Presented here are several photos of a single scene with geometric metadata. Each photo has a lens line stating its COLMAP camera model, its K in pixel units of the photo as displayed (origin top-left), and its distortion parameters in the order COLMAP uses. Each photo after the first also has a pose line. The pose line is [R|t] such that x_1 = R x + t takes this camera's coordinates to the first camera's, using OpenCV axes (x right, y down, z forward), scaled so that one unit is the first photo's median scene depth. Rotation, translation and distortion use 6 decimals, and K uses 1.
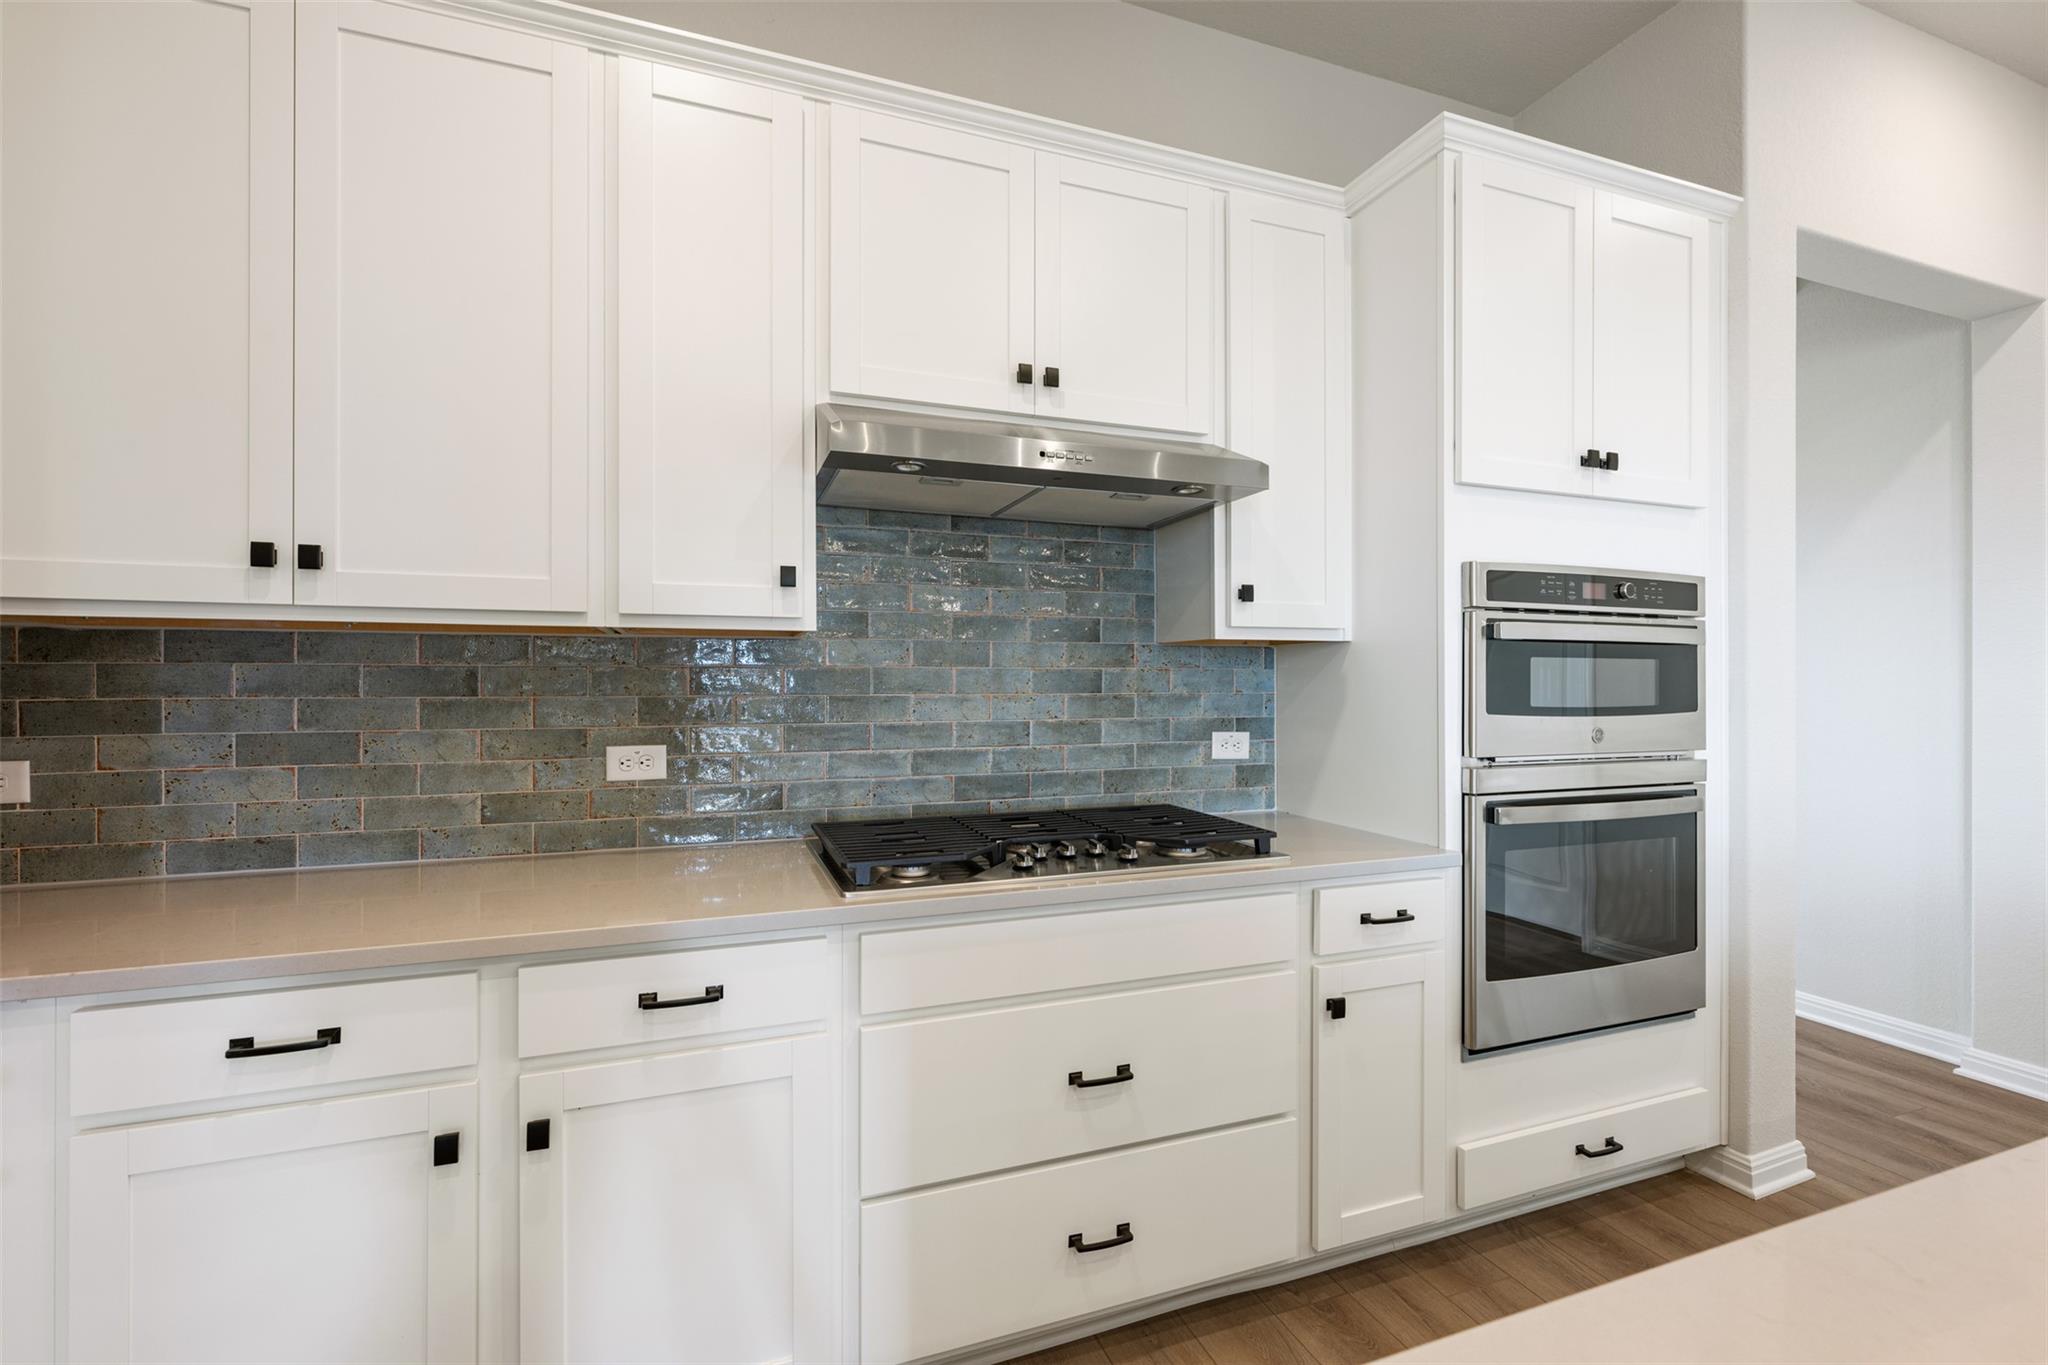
lens RADIAL K [[872.5, 0, 1023.9], [0, 872.5, 679.8], [0, 0, 1]] dist [-0.001040, 0.000027]
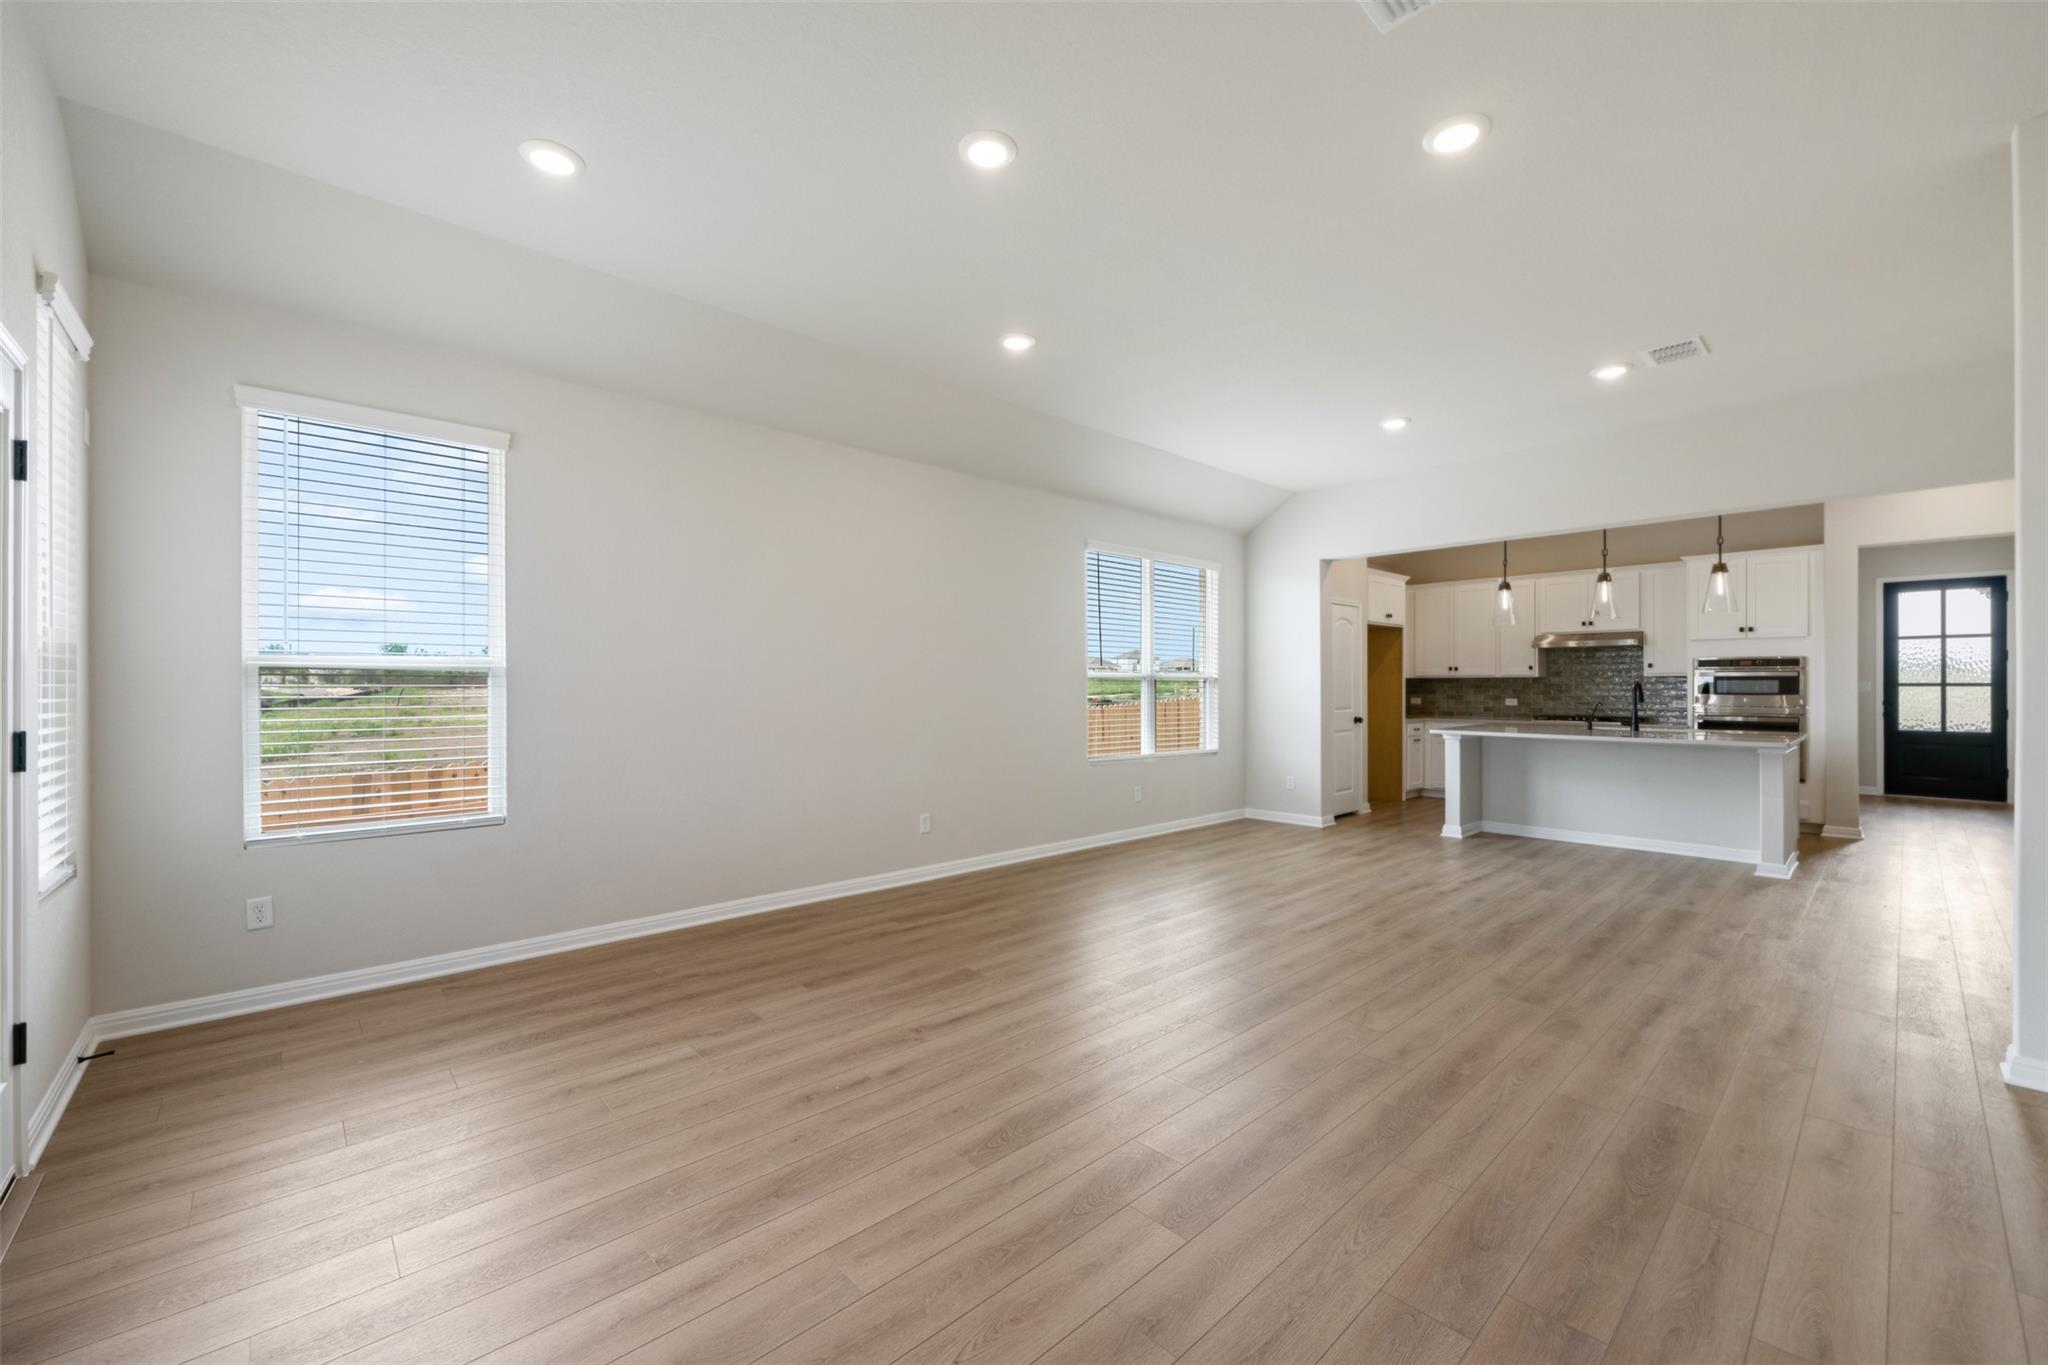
lens RADIAL K [[811.4, 0, 1028.1], [0, 811.4, 683.8], [0, 0, 1]] dist [0.000739, 0.000189]
pose [[0.381975, -0.002028, -0.924170, 2.707178], [0.000252, 0.999998, -0.002090, -0.002859], [0.924172, 0.000566, 0.381975, -3.248748]]
